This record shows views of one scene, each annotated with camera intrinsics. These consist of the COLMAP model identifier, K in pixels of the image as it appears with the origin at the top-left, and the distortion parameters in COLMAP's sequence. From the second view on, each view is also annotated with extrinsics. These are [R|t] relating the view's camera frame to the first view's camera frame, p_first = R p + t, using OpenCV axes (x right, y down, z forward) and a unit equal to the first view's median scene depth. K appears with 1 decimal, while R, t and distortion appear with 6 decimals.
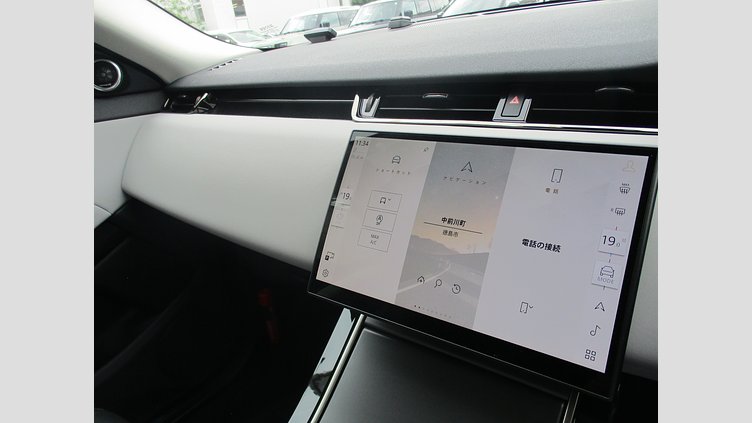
lens RADIAL K [[480.5, 0, 373.1], [0, 480.5, 203.7], [0, 0, 1]] dist [-0.027841, 0.000017]
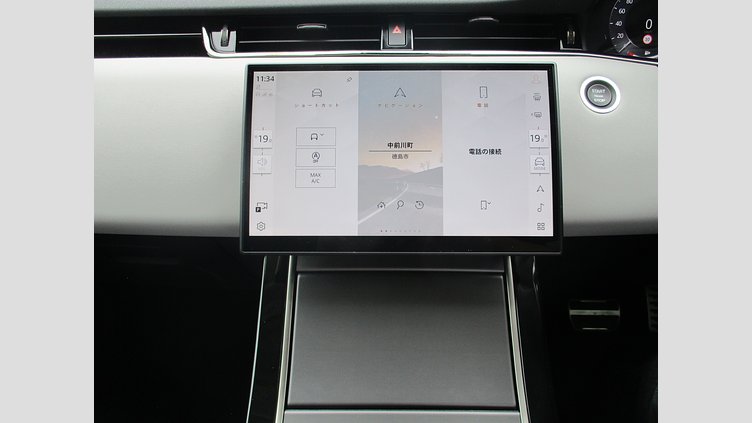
lens RADIAL K [[480.5, 0, 379.5], [0, 480.5, 207.6], [0, 0, 1]] dist [-0.027841, 0.000017]
pose [[0.791105, -0.206238, 0.575863, -0.502557], [0.138524, 0.977392, 0.159740, -0.003856], [-0.595788, -0.046600, 0.801789, 0.165559]]
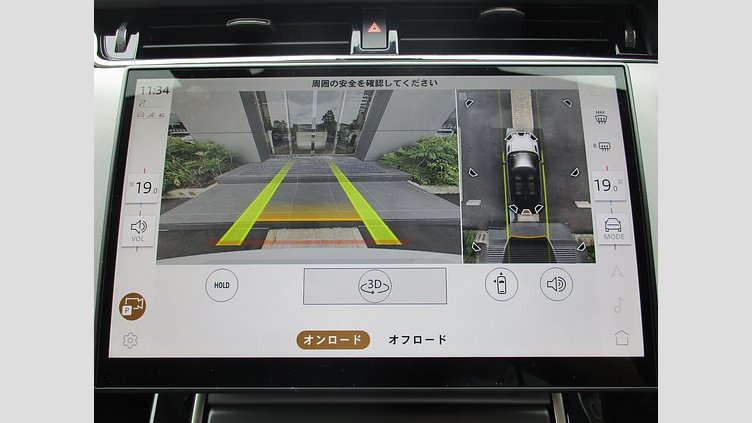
lens RADIAL K [[480.5, 0, 380.9], [0, 480.5, 206.1], [0, 0, 1]] dist [-0.027841, 0.000017]
pose [[0.785653, -0.147443, 0.600841, -0.199923], [0.141338, 0.988278, 0.057706, 0.013039], [-0.602307, 0.039585, 0.797283, 0.490126]]
